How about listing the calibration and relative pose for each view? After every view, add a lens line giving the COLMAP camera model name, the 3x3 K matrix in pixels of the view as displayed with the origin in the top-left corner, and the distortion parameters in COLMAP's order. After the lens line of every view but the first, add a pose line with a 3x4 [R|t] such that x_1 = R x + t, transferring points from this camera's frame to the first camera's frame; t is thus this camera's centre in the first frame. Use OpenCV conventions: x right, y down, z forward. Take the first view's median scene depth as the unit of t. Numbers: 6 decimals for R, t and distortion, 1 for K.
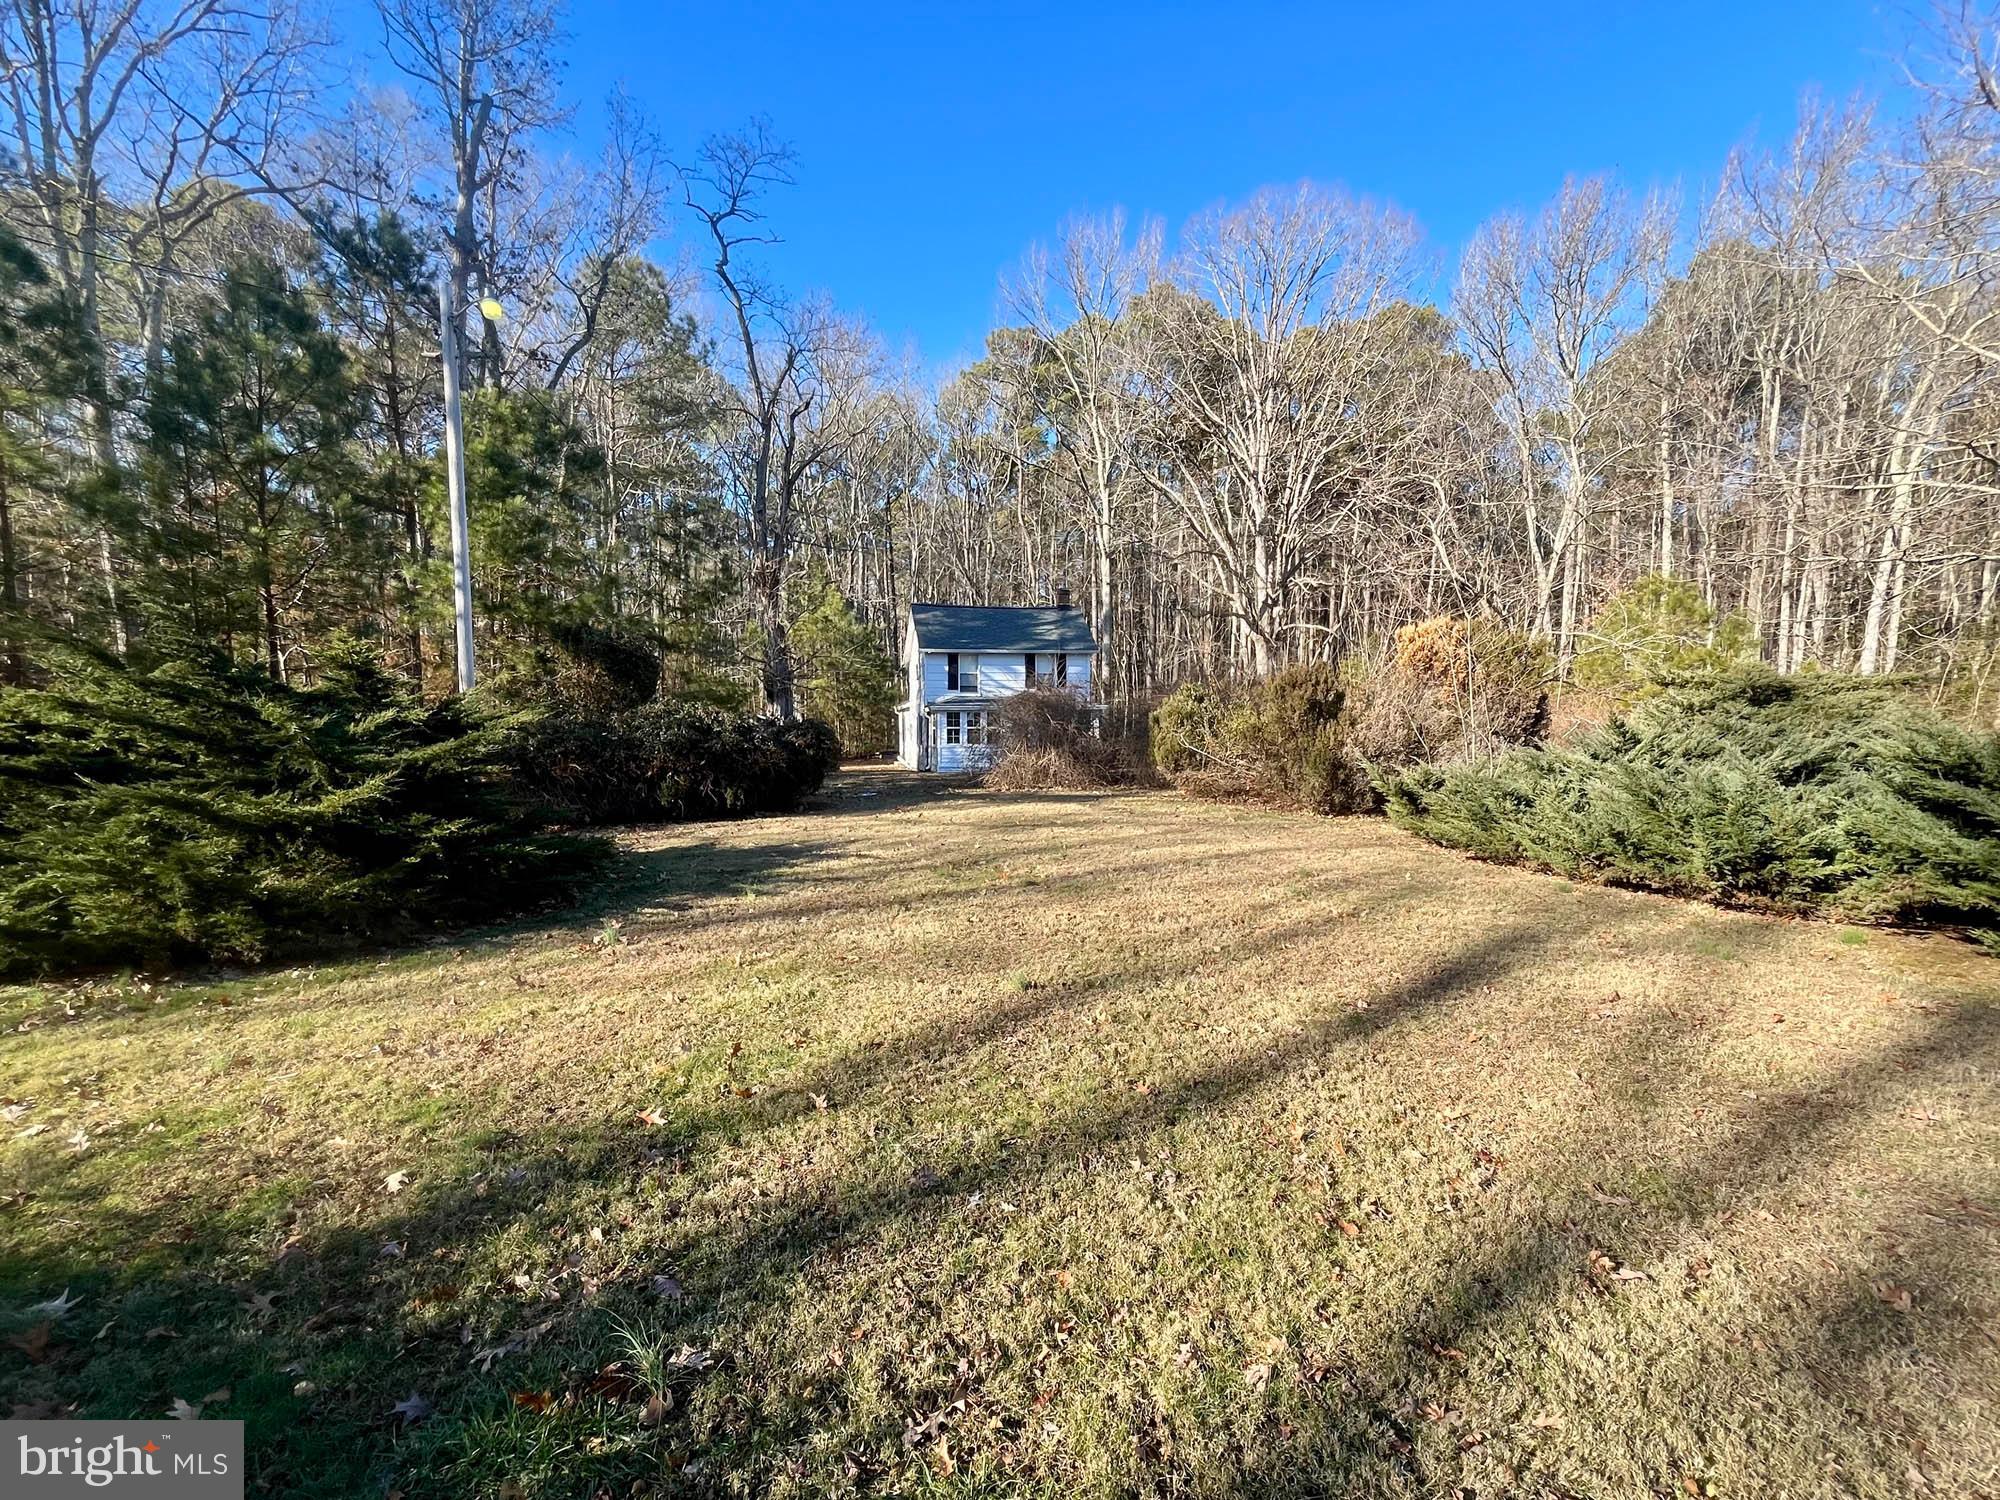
lens RADIAL K [[785.7, 0, 1001.0], [0, 785.7, 746.5], [0, 0, 1]] dist [-0.002757, 0.000396]
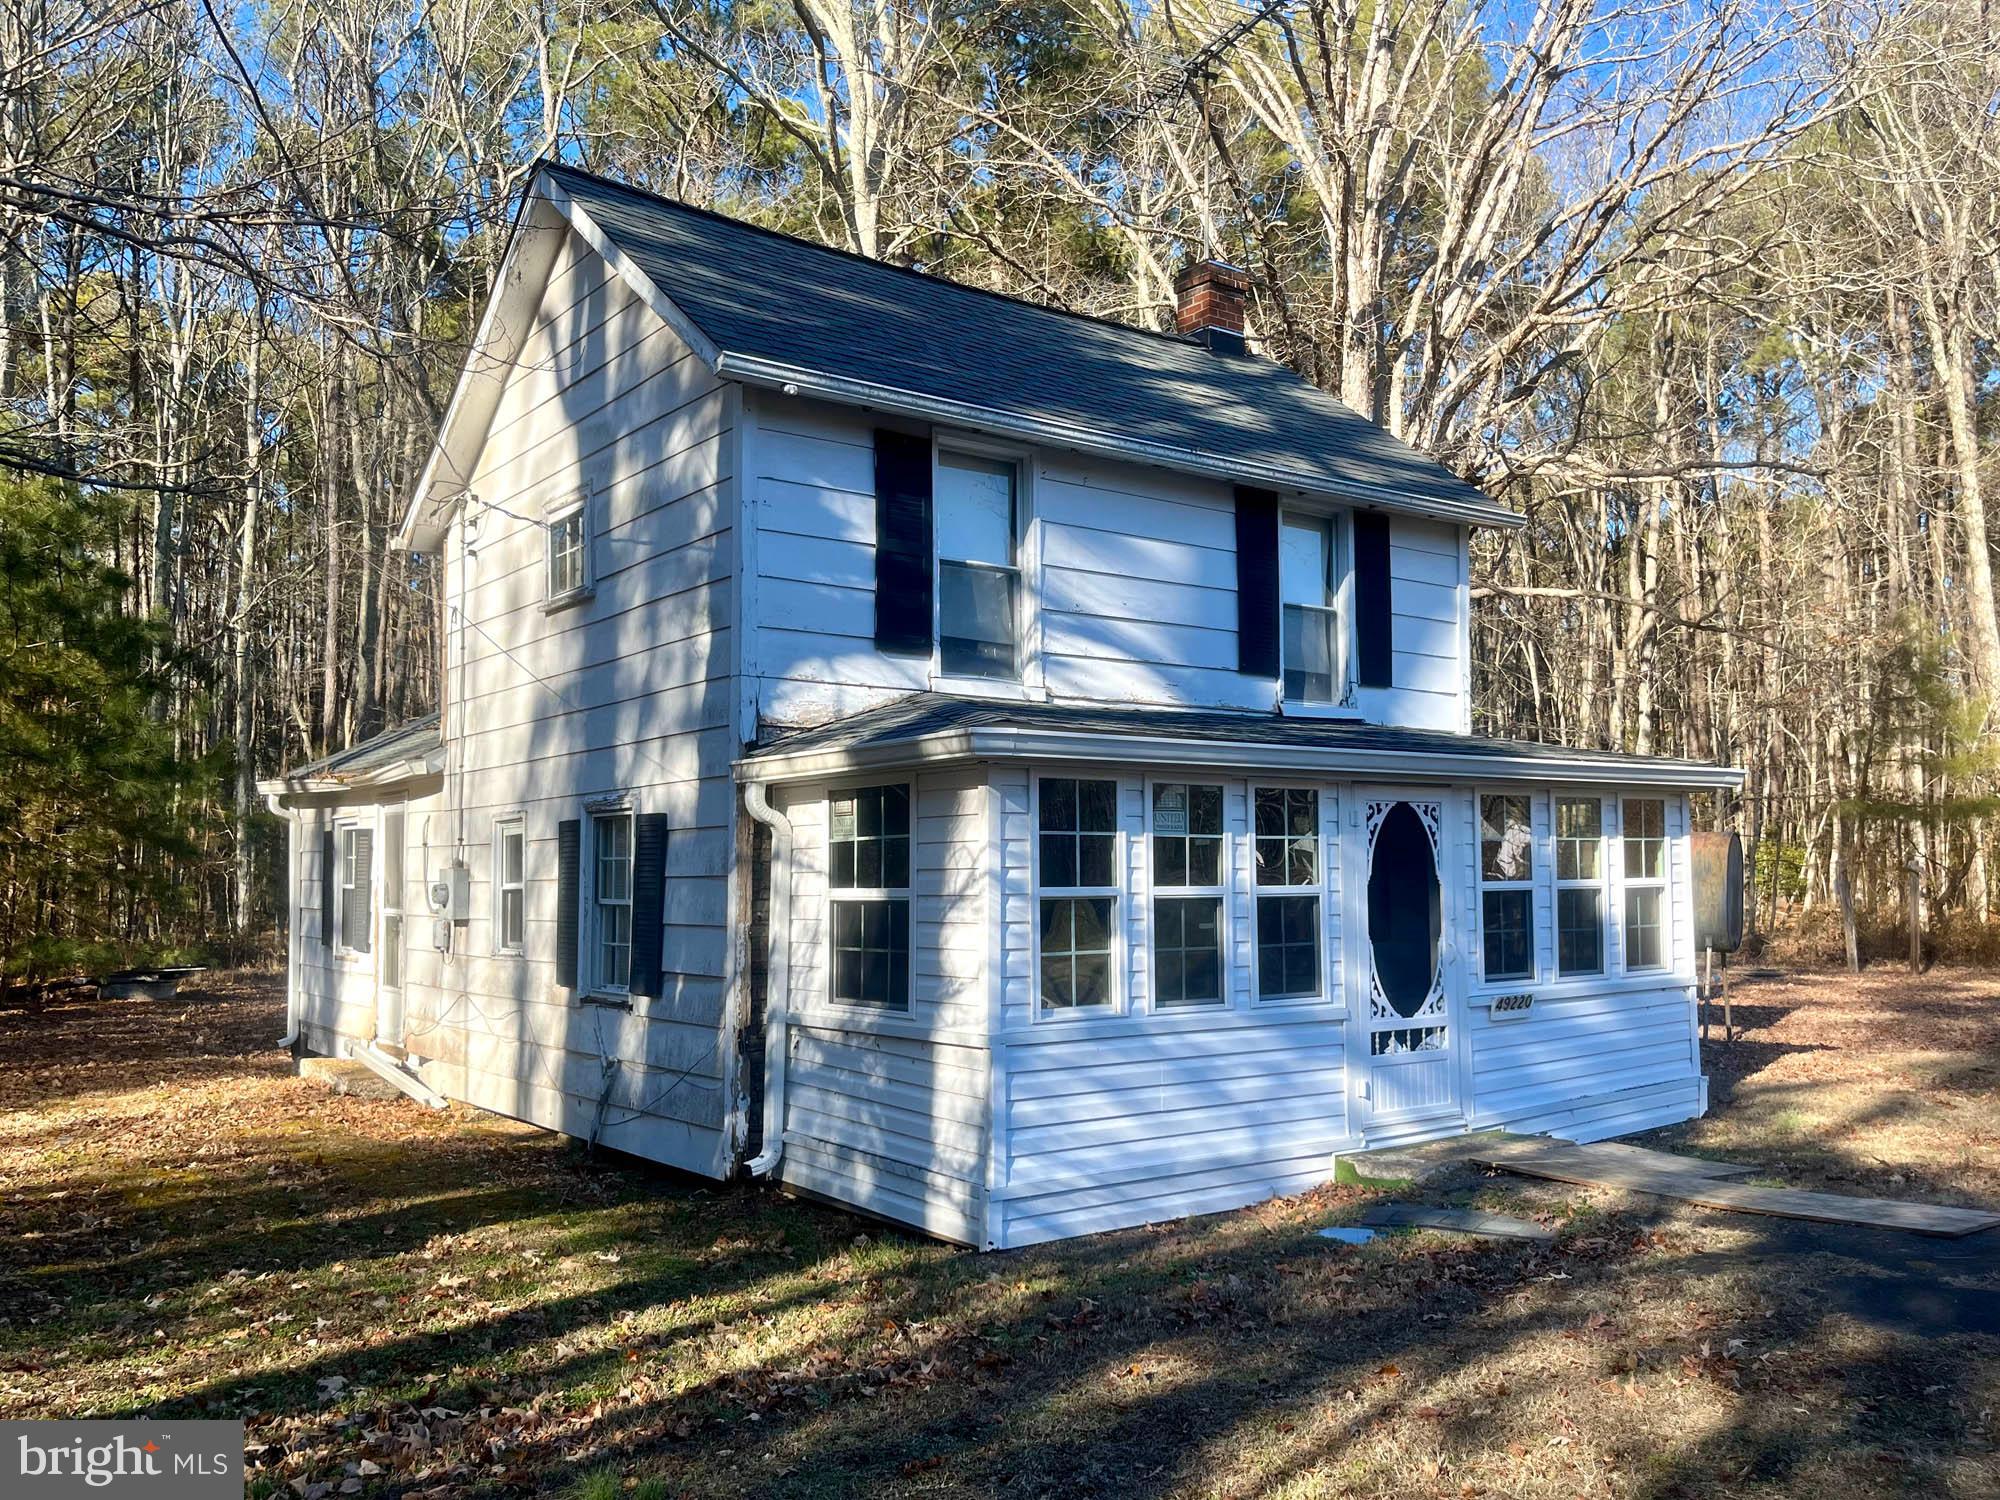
lens RADIAL K [[1580.2, 0, 1020.8], [0, 1580.2, 800.3], [0, 0, 1]] dist [0.045966, -0.052442]
pose [[0.912078, 0.017703, 0.409635, -0.171847], [0.010635, 0.997710, -0.066795, -0.019989], [-0.409879, 0.065279, 0.909801, 0.696380]]
